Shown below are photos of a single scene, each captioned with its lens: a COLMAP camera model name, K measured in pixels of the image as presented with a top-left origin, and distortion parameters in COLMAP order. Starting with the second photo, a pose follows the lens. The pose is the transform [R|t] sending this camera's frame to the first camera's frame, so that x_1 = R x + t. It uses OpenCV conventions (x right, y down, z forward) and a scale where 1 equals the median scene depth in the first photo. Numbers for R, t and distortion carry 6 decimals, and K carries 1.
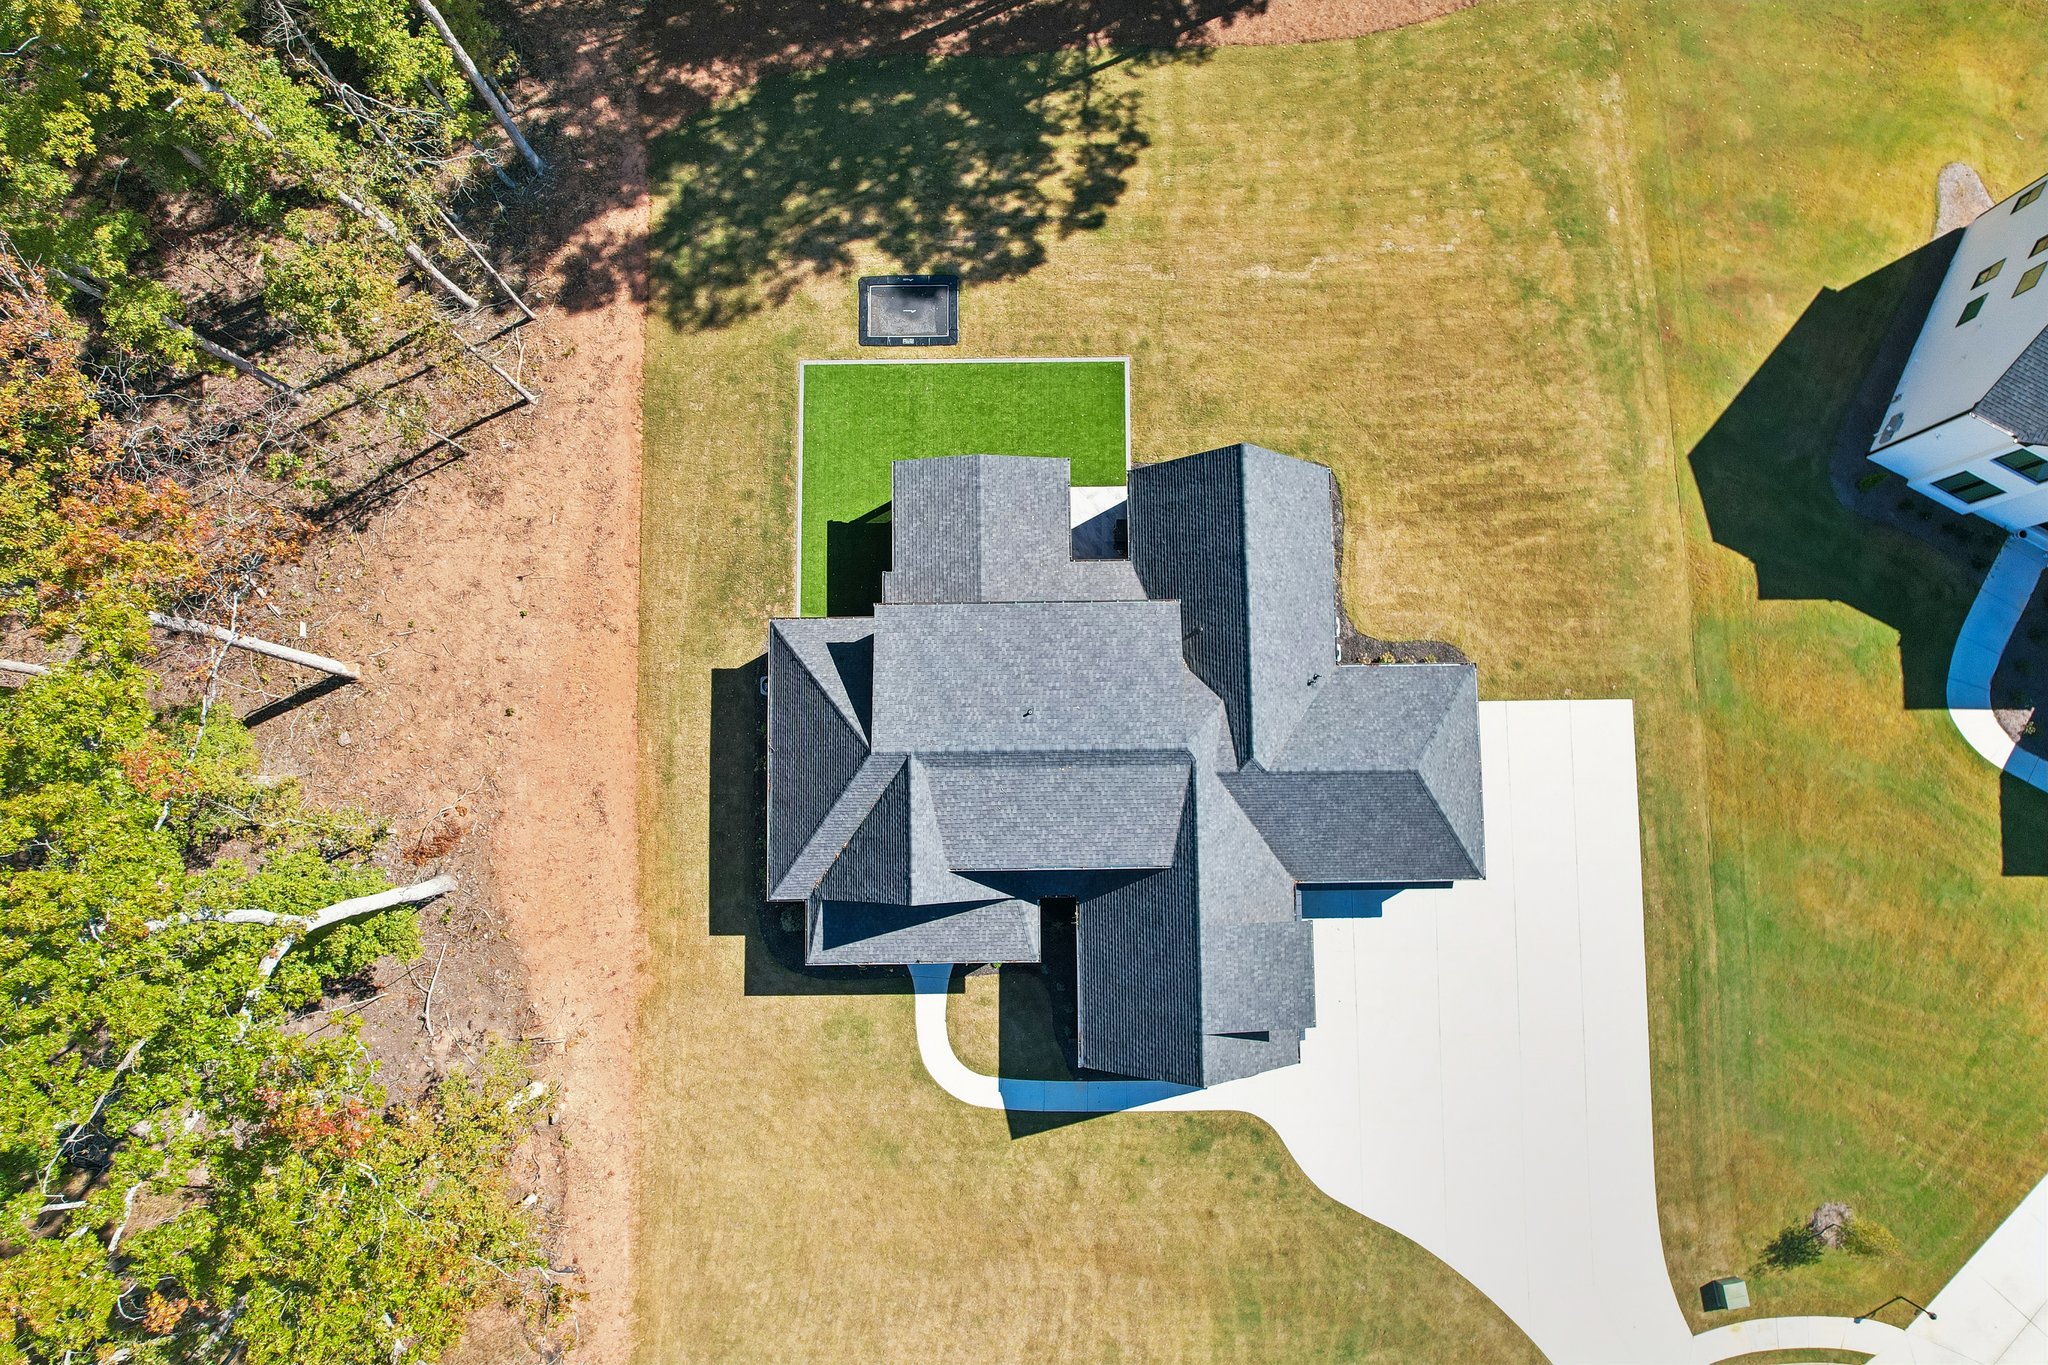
lens RADIAL K [[1313.7, 0, 1027.9], [0, 1313.7, 678.5], [0, 0, 1]] dist [-0.084582, 0.077067]
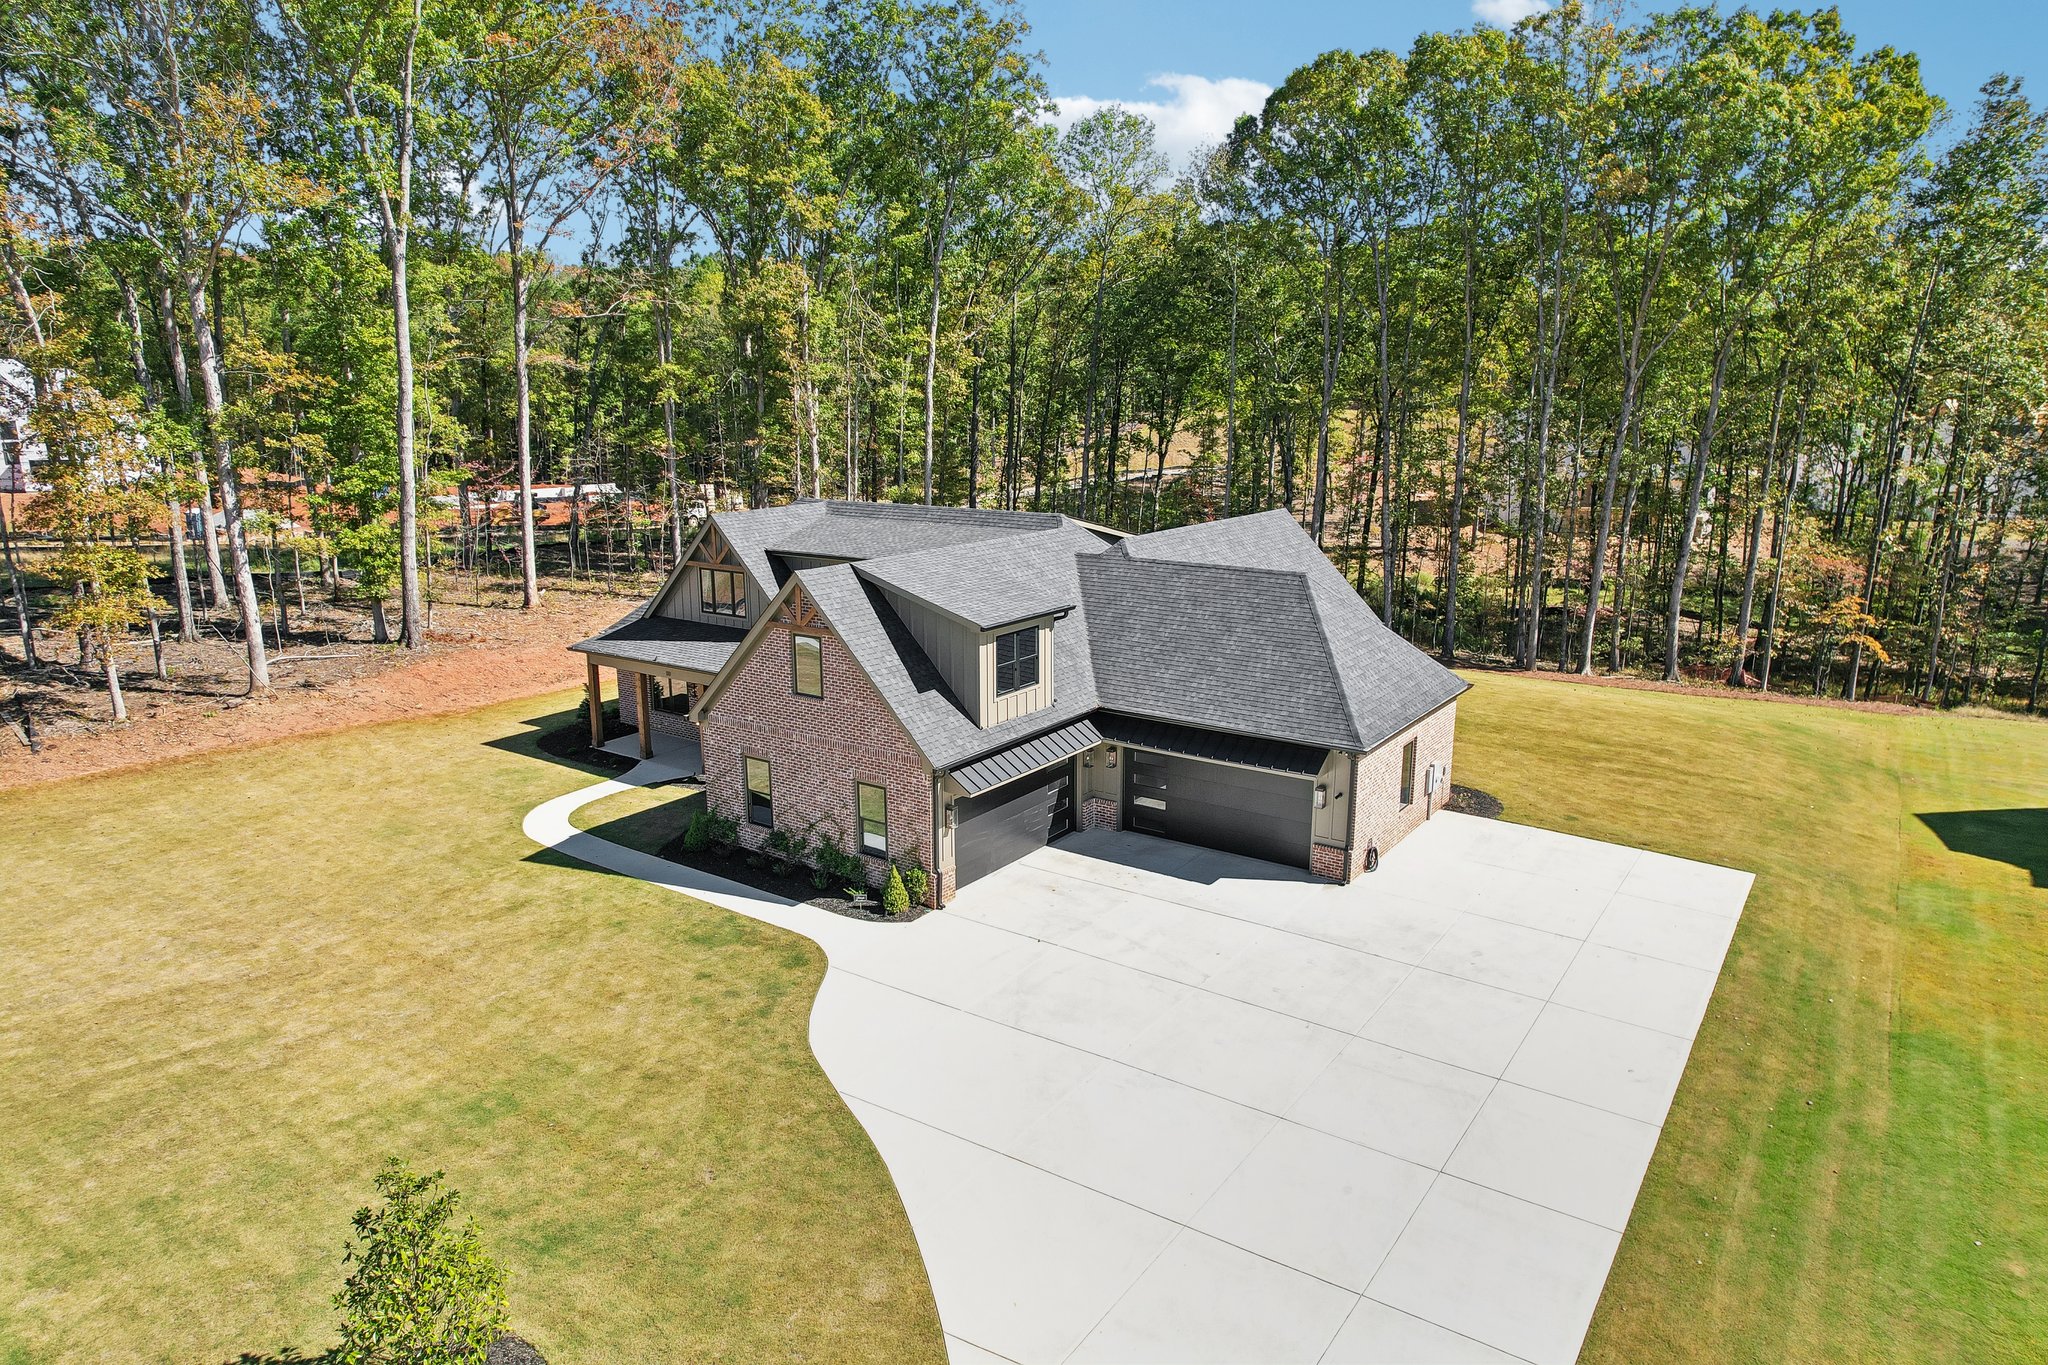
lens RADIAL K [[1313.7, 0, 1027.9], [0, 1313.7, 678.5], [0, 0, 1]] dist [-0.084582, 0.077067]
pose [[0.813375, 0.130240, -0.566973, 0.533902], [-0.579014, 0.275483, -0.767367, 0.666780], [0.056250, 0.952443, 0.299481, 0.734497]]
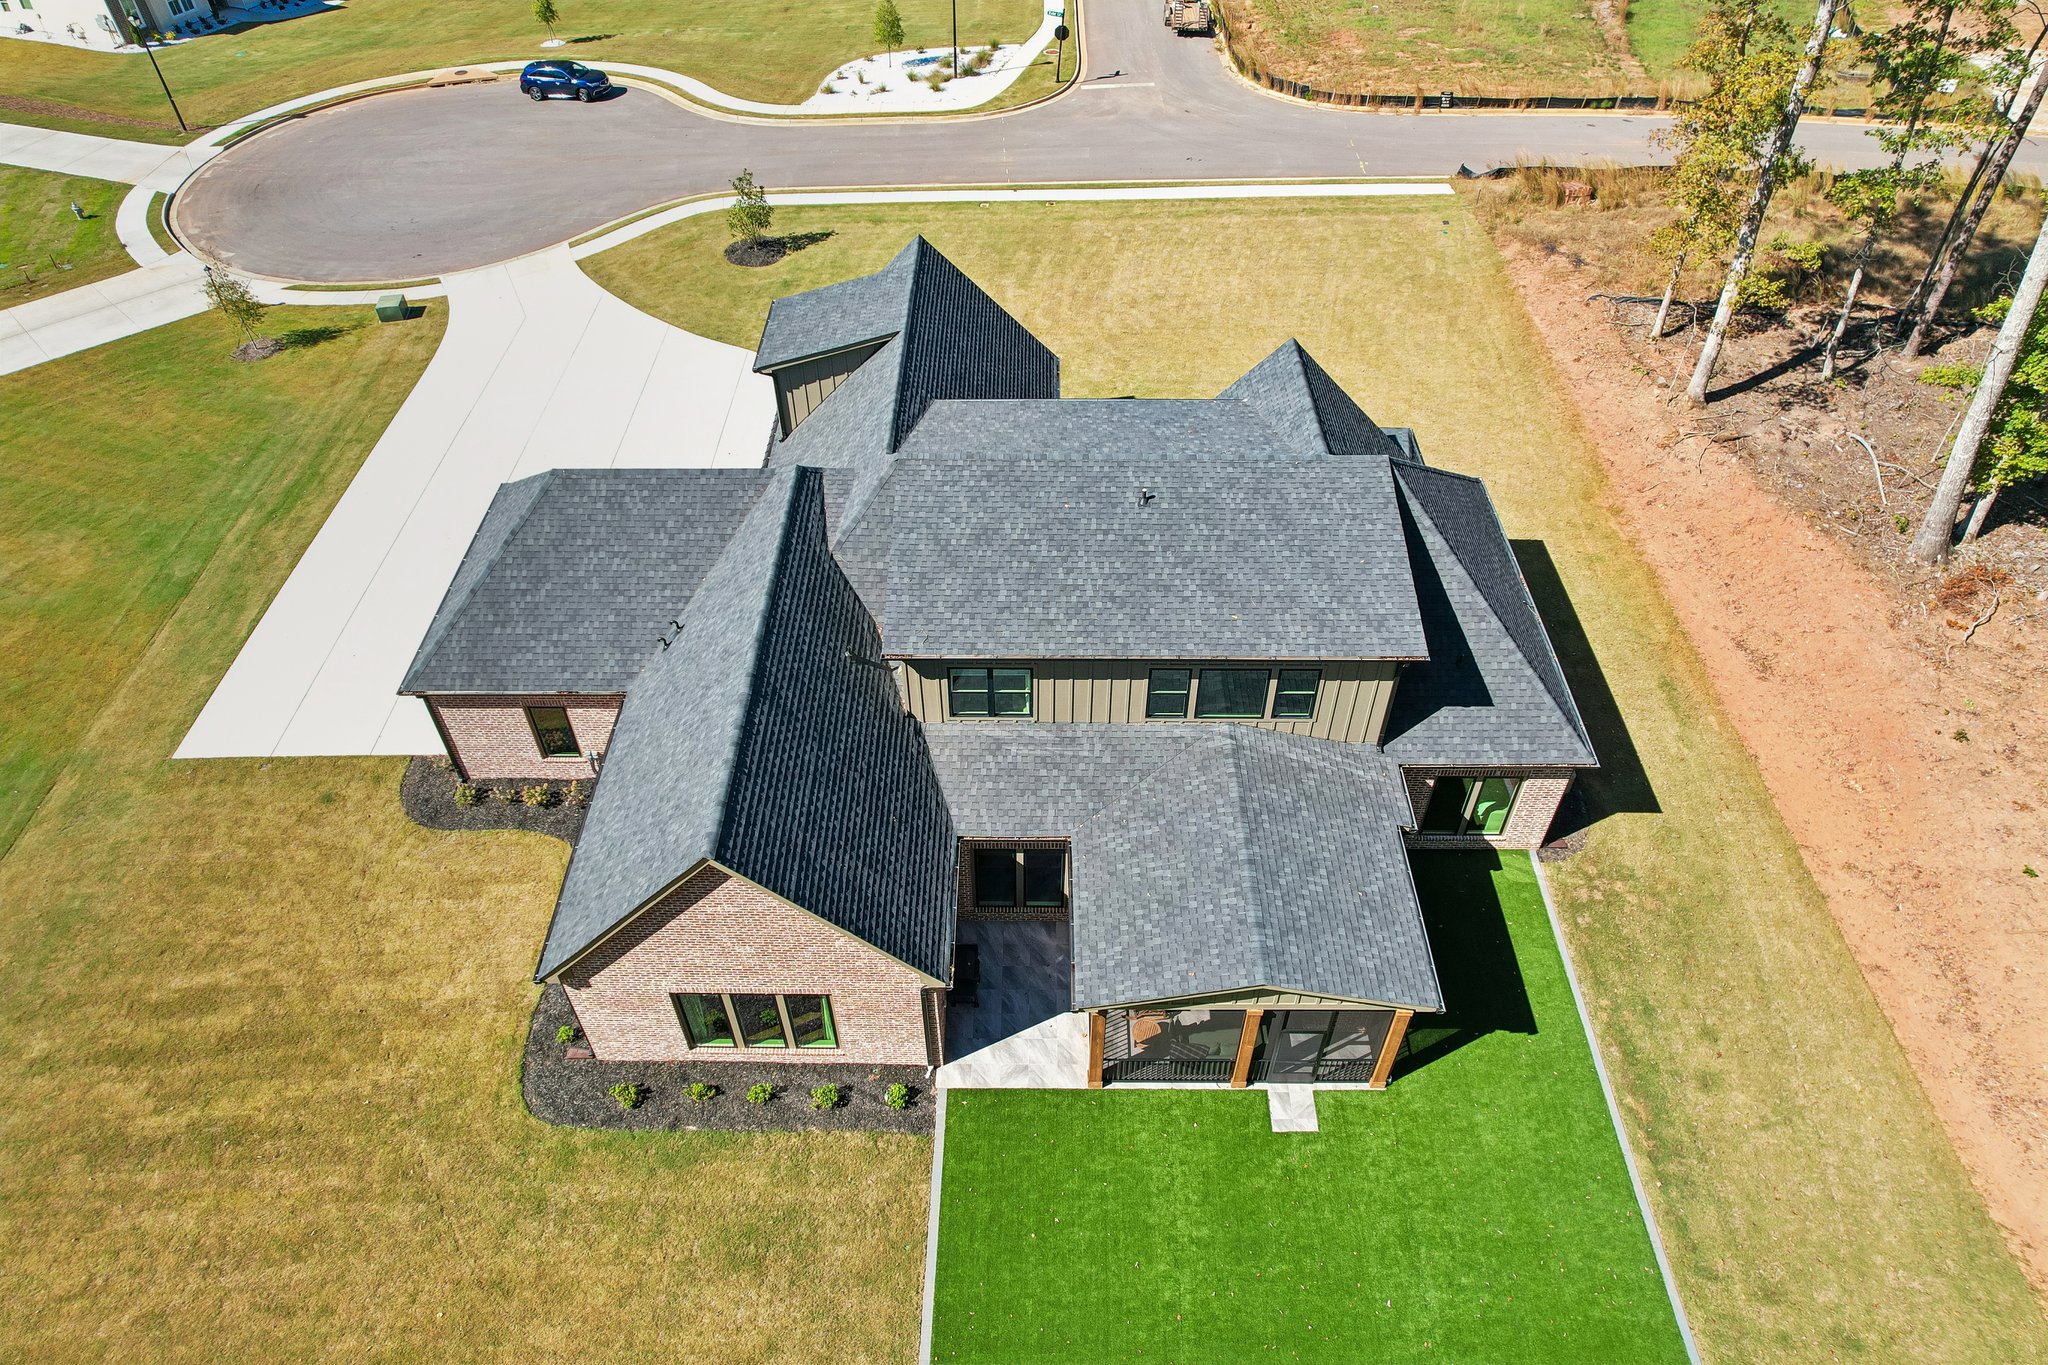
lens RADIAL K [[1313.7, 0, 1027.9], [0, 1313.7, 678.5], [0, 0, 1]] dist [-0.084582, 0.077067]
pose [[-0.999801, -0.010566, 0.016926, 0.040239], [0.019825, -0.622161, 0.782639, -0.453142], [0.002262, 0.782818, 0.622246, 0.598136]]
